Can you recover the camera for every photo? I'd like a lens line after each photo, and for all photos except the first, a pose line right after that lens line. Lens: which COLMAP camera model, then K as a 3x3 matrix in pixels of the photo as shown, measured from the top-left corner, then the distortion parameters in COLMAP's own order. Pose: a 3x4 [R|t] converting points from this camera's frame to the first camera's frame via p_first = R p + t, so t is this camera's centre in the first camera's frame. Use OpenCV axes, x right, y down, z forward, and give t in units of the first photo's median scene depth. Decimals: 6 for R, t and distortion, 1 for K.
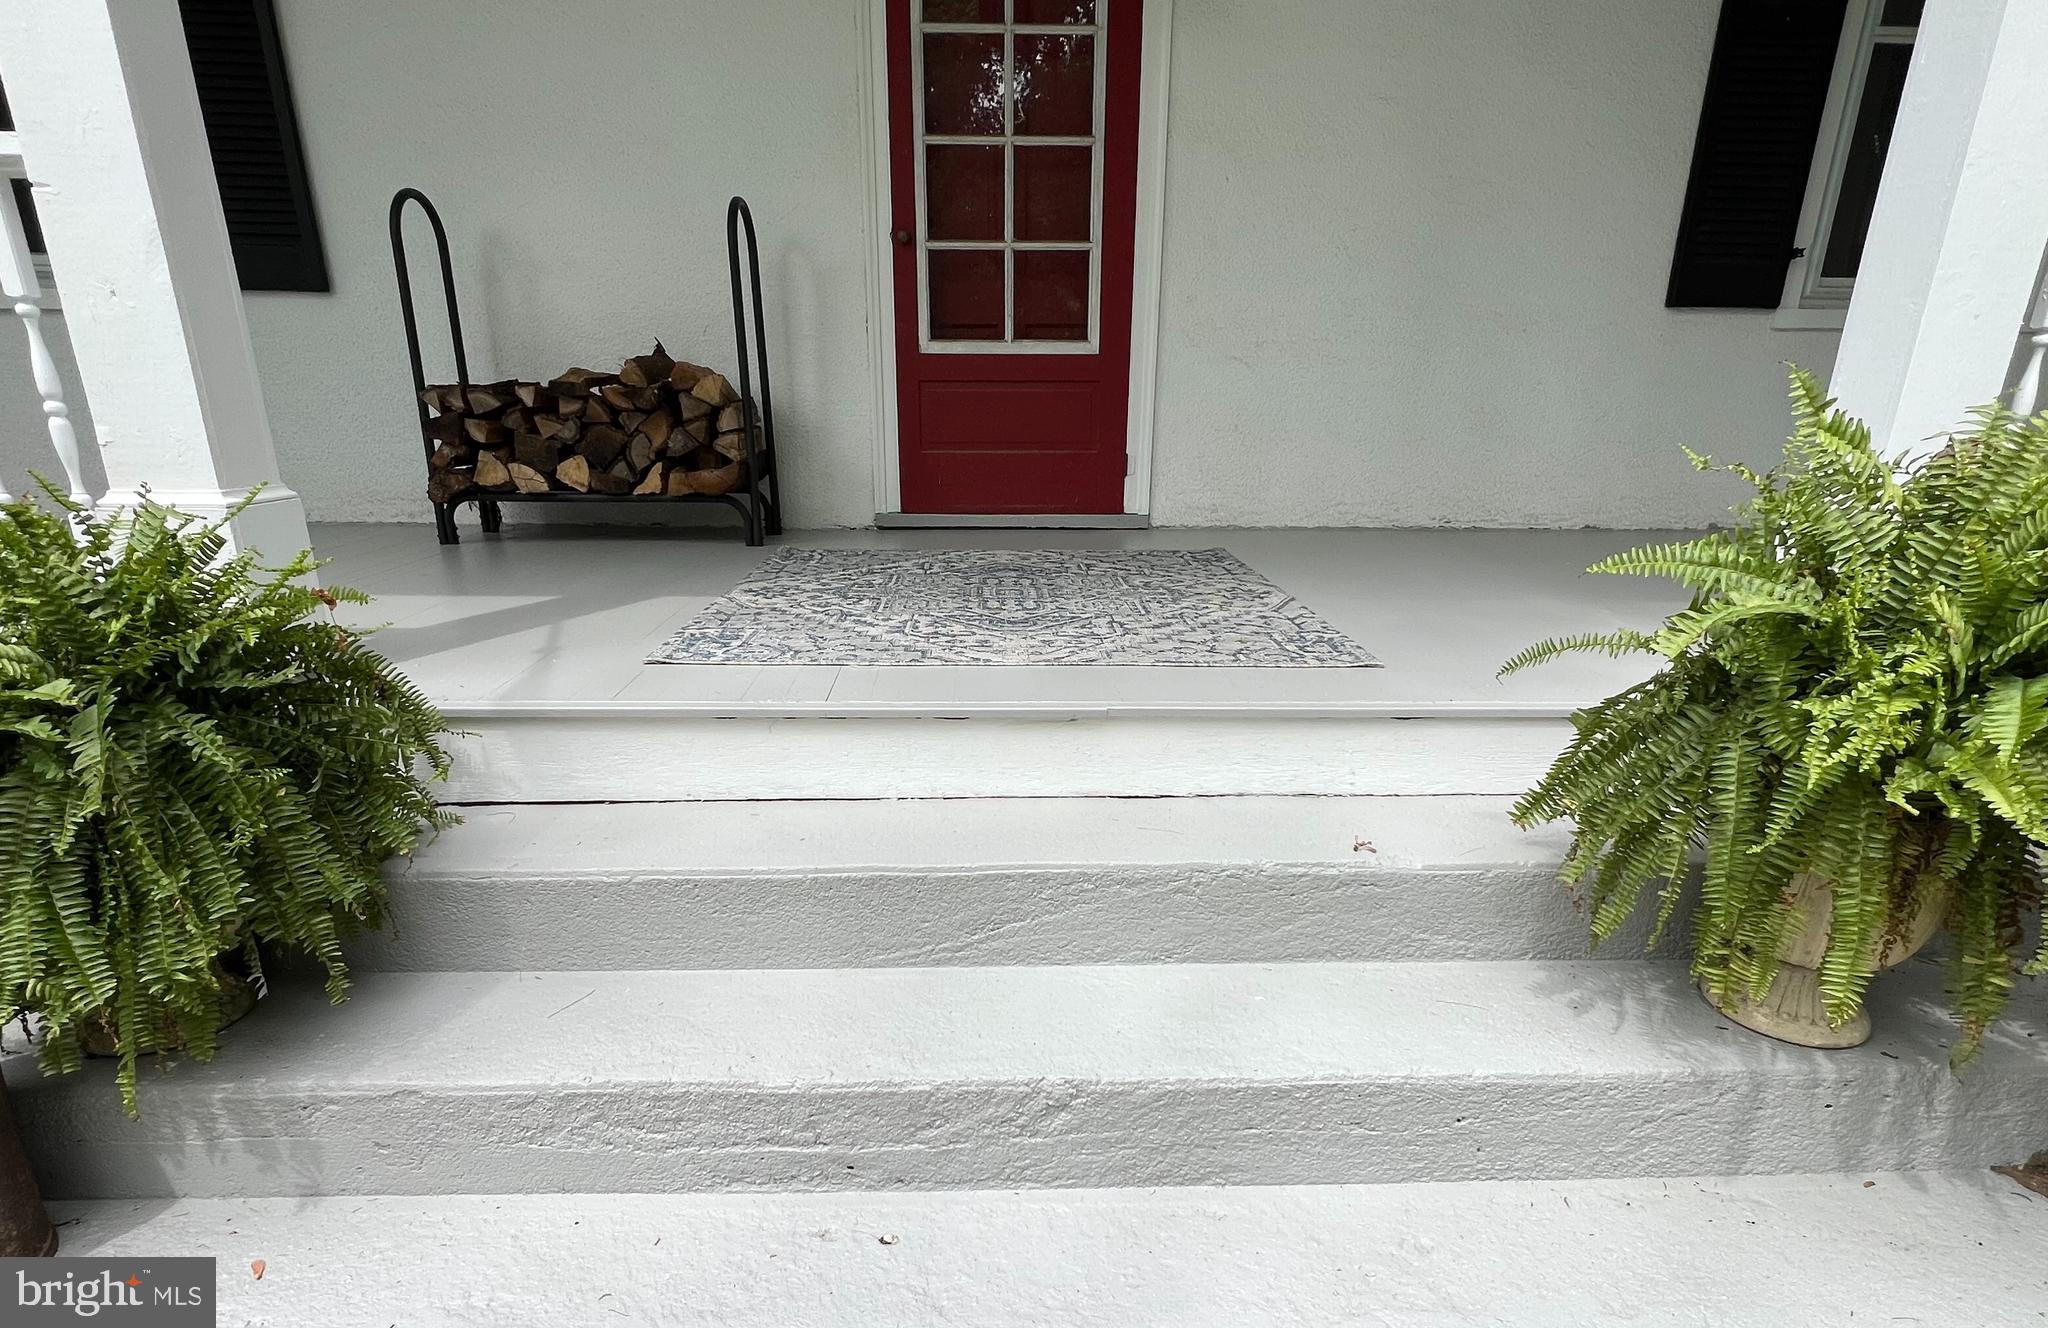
lens RADIAL K [[1038.2, 0, 1023.7], [0, 1038.2, 766.6], [0, 0, 1]] dist [-0.000725, -0.000669]
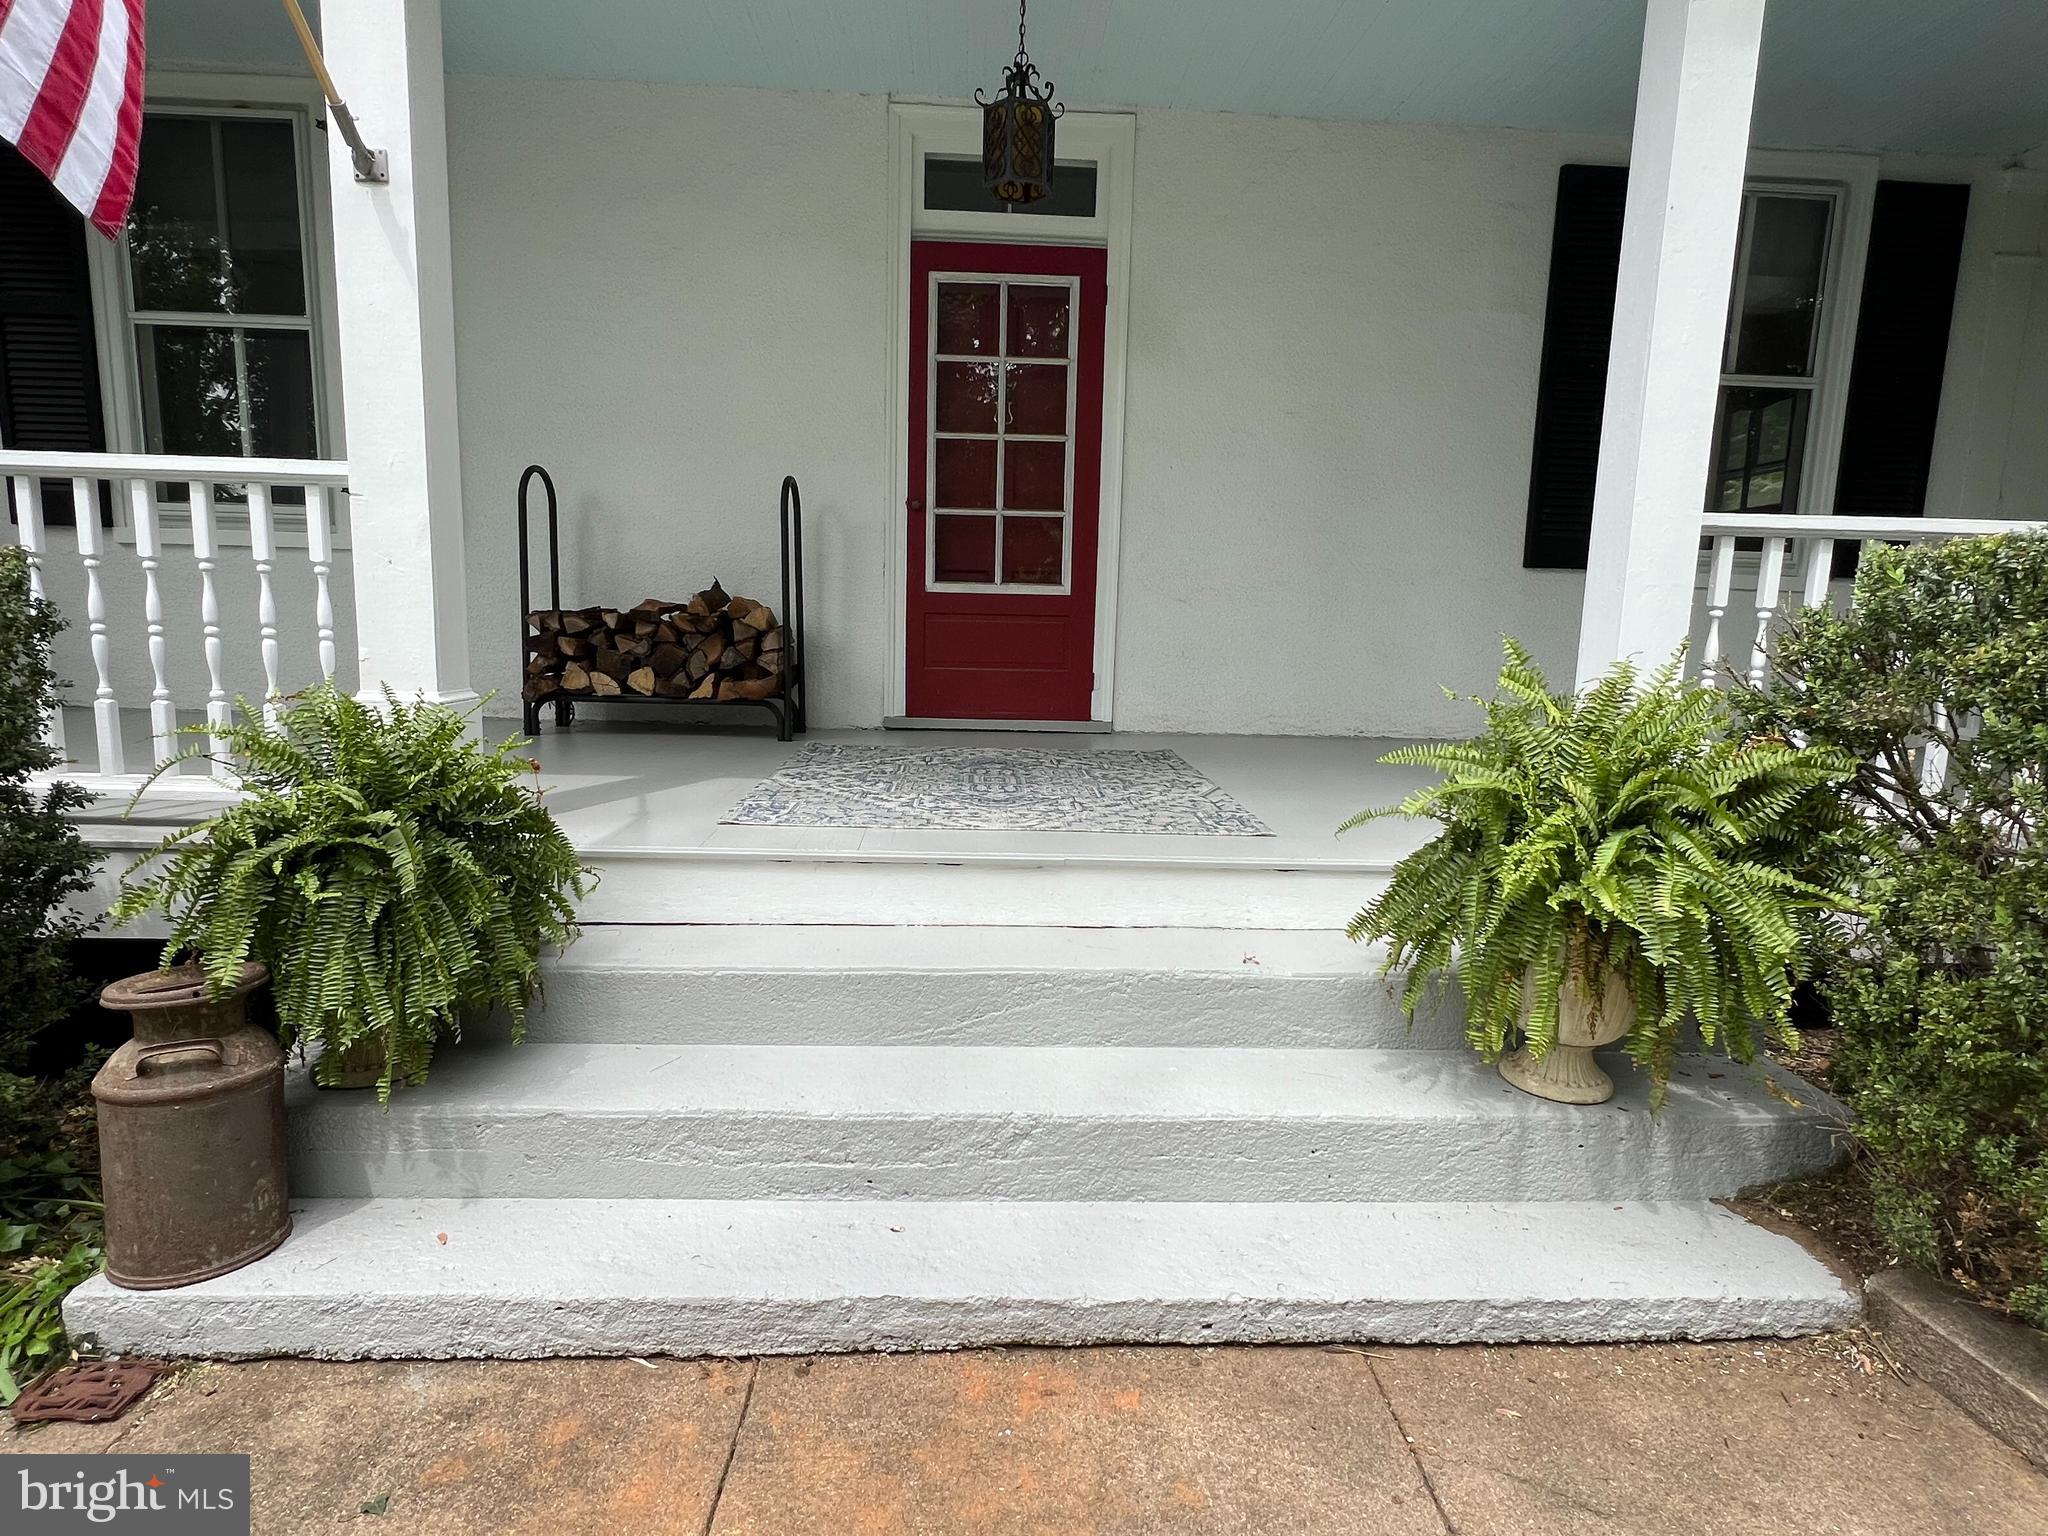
lens RADIAL K [[1042.9, 0, 1024.0], [0, 1042.9, 768.0], [0, 0, 1]] dist [-0.011955, -0.000460]
pose [[0.999758, 0.016981, 0.013980, 0.006436], [-0.013983, 0.981300, -0.191978, 0.096029], [-0.016979, 0.191736, 0.981300, -0.386793]]
